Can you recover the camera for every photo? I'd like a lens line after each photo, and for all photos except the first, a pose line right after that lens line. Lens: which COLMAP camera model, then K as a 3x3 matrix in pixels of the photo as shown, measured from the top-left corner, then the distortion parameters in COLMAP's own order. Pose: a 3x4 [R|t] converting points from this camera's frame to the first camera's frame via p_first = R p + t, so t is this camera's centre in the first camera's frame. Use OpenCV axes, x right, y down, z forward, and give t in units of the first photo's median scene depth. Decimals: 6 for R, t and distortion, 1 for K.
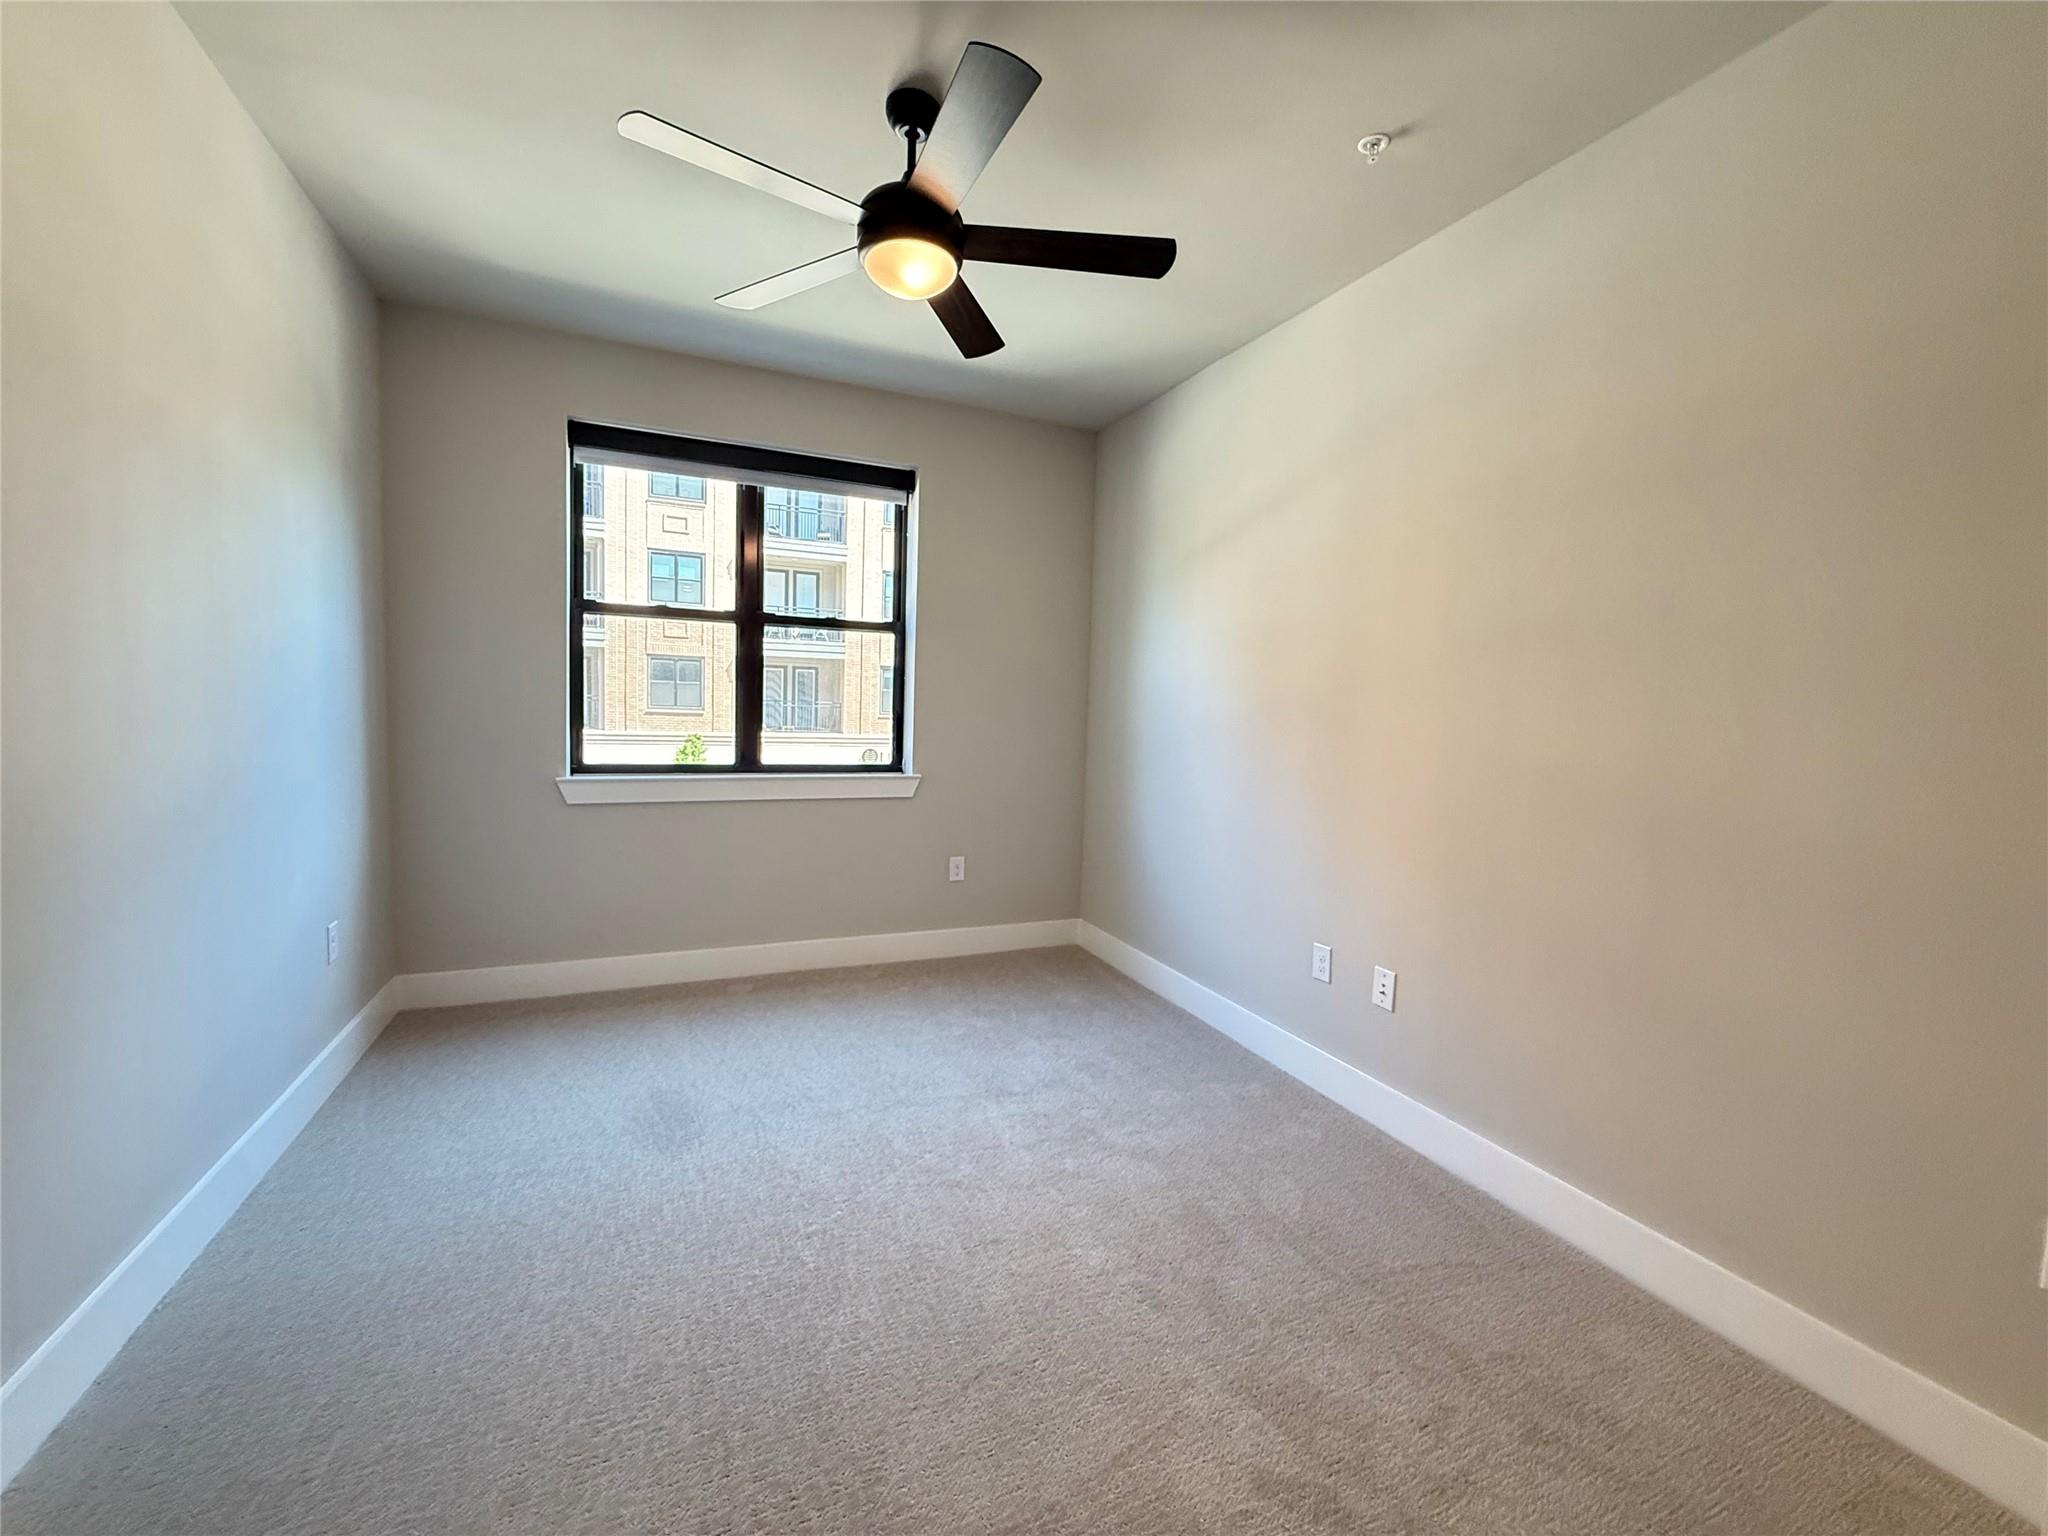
lens RADIAL K [[817.3, 0, 1024.0], [0, 817.3, 768.0], [0, 0, 1]] dist [0.000387, -0.000144]
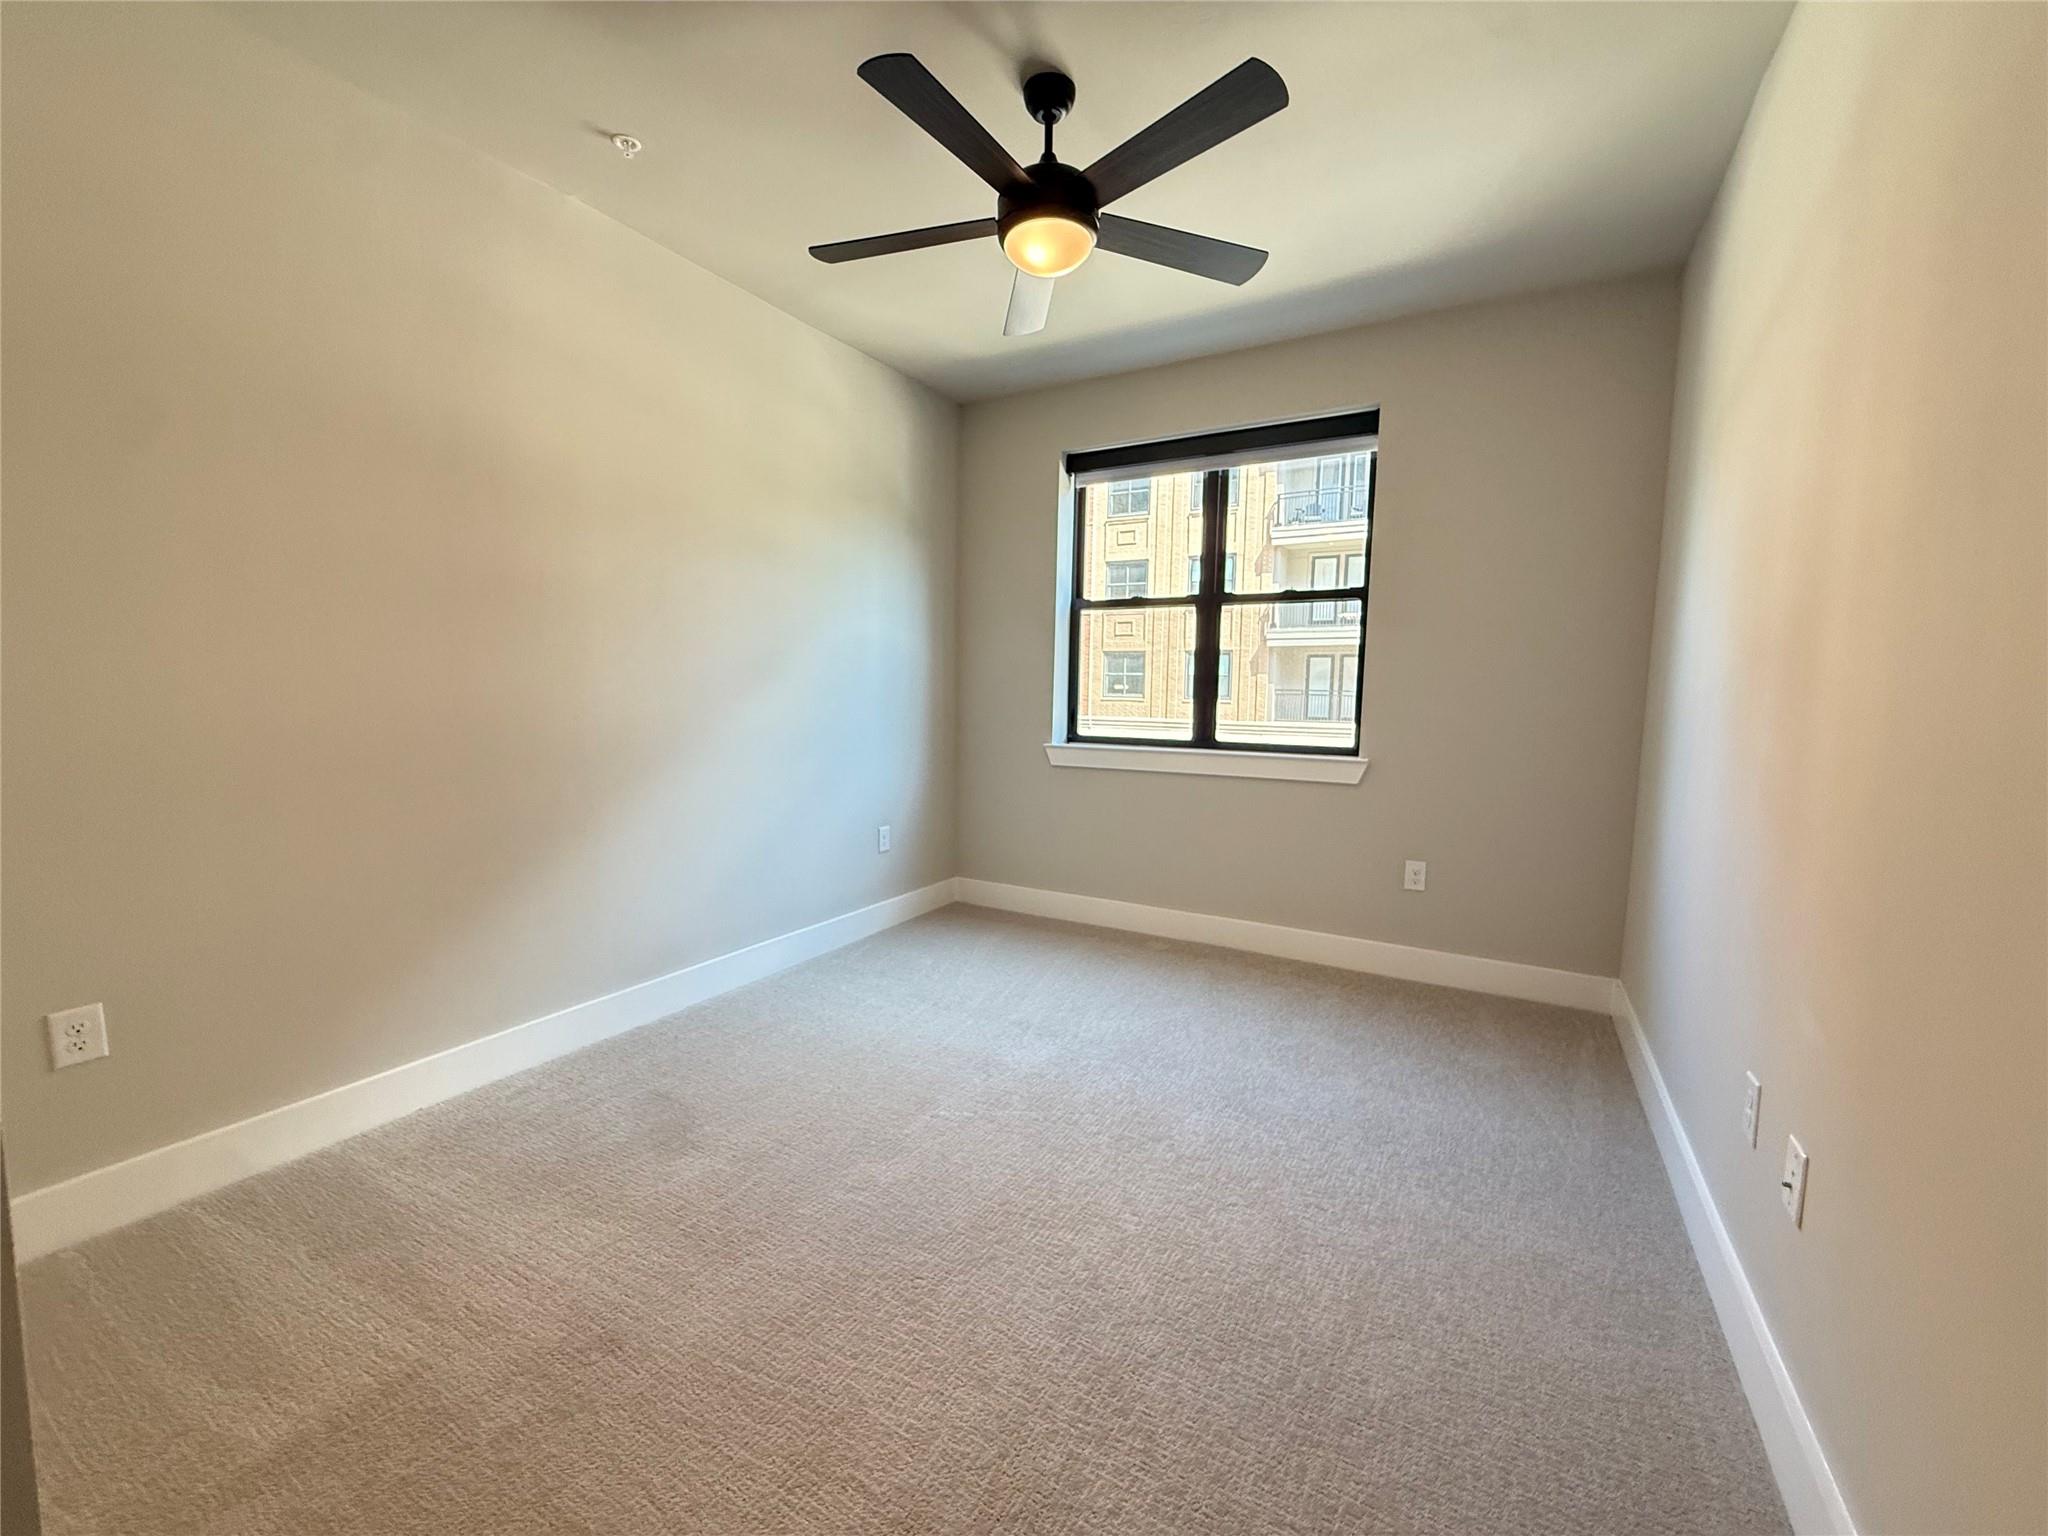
lens RADIAL K [[852.1, 0, 1024.0], [0, 852.1, 768.0], [0, 0, 1]] dist [-0.000937, -0.000043]
pose [[0.584837, 0.060094, -0.808922, 0.419573], [-0.049838, 0.998030, 0.038110, 0.000438], [0.809619, 0.018026, 0.586679, 0.180416]]
